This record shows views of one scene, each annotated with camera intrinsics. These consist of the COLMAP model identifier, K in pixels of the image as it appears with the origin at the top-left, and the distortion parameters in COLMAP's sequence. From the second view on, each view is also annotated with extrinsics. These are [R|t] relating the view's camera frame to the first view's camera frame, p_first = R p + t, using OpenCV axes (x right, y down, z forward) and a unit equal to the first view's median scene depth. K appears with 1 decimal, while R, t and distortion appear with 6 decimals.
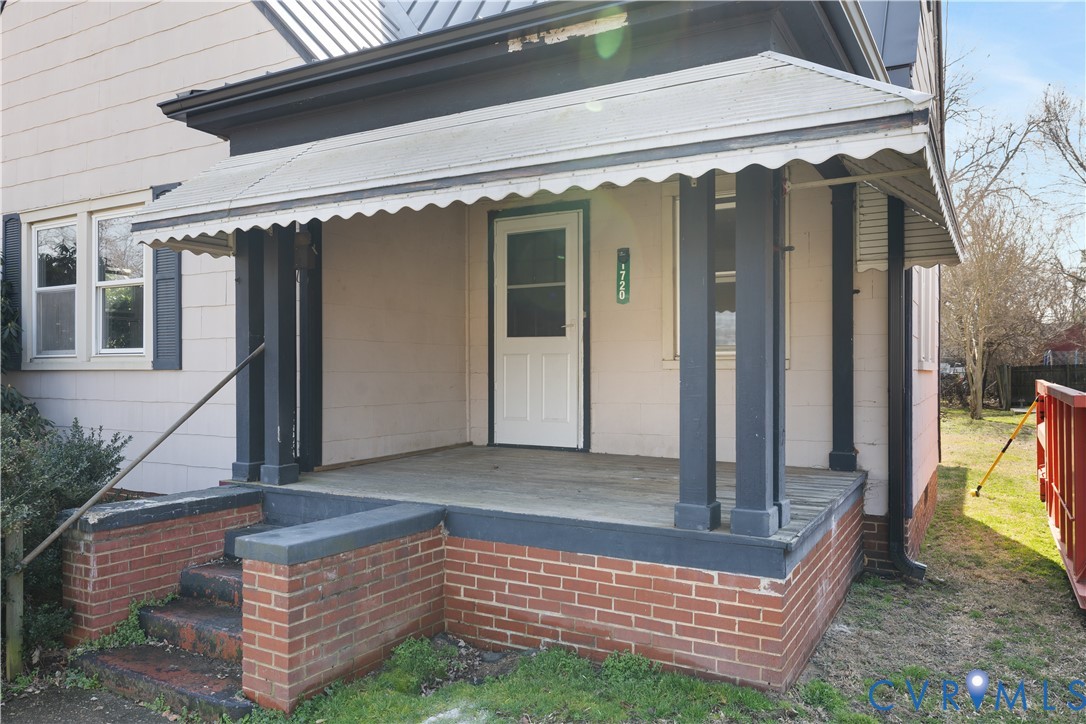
lens RADIAL K [[784.4, 0, 541.1], [0, 784.4, 366.8], [0, 0, 1]] dist [-0.002471, 0.000002]
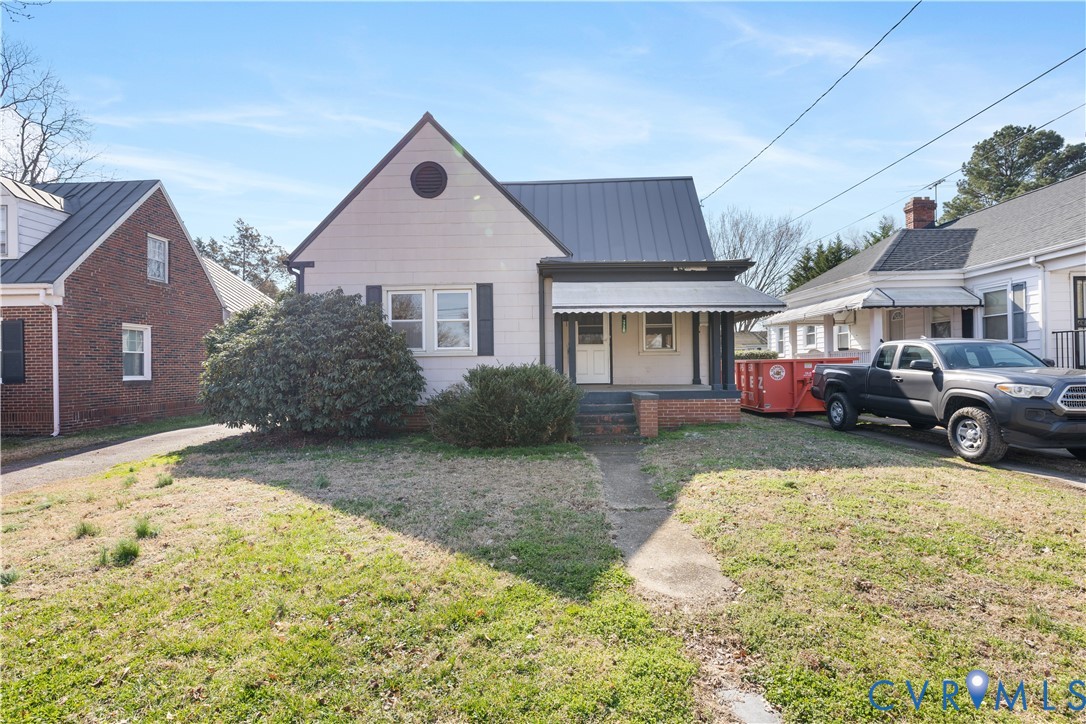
lens RADIAL K [[508.4, 0, 543.0], [0, 508.4, 362.7], [0, 0, 1]] dist [-0.001194, 0.000742]
pose [[0.877219, -0.008038, 0.480024, -1.046330], [0.010012, 0.999949, -0.001552, 0.029000], [-0.479987, 0.006168, 0.877254, -0.510031]]
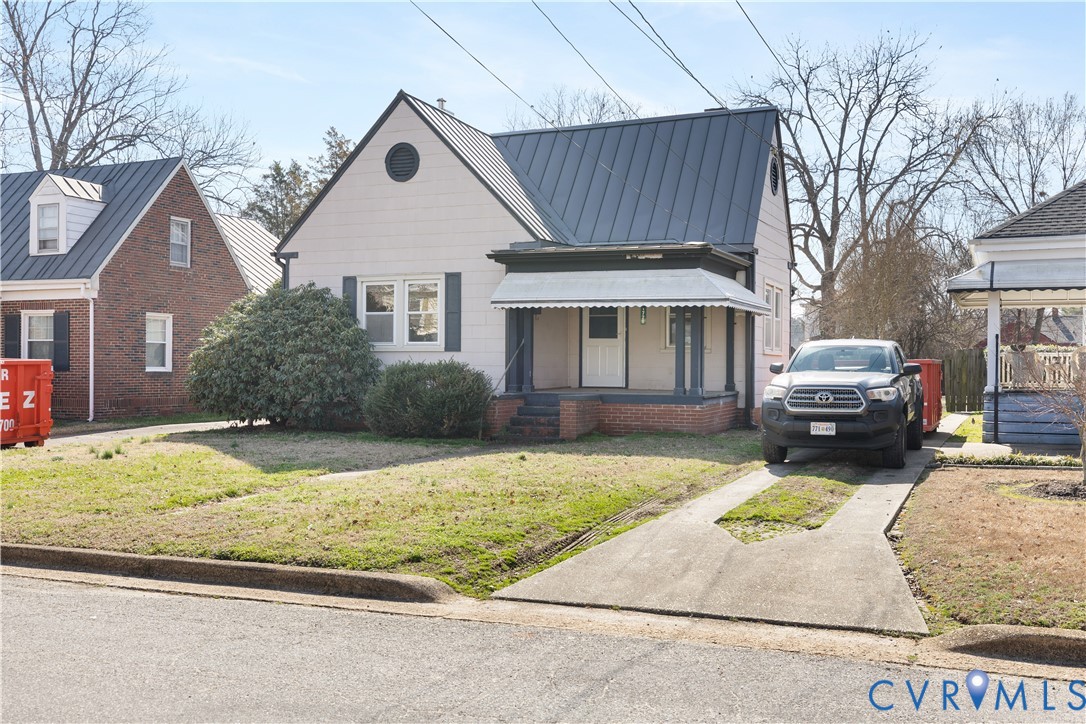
lens RADIAL K [[1095.0, 0, 544.8], [0, 1095.0, 361.3], [0, 0, 1]] dist [0.008586, 0.000000]
pose [[0.993689, 0.007024, 0.111953, -0.537772], [-0.007100, 0.999975, 0.000280, 0.028977], [-0.111948, -0.001073, 0.993713, -2.154250]]
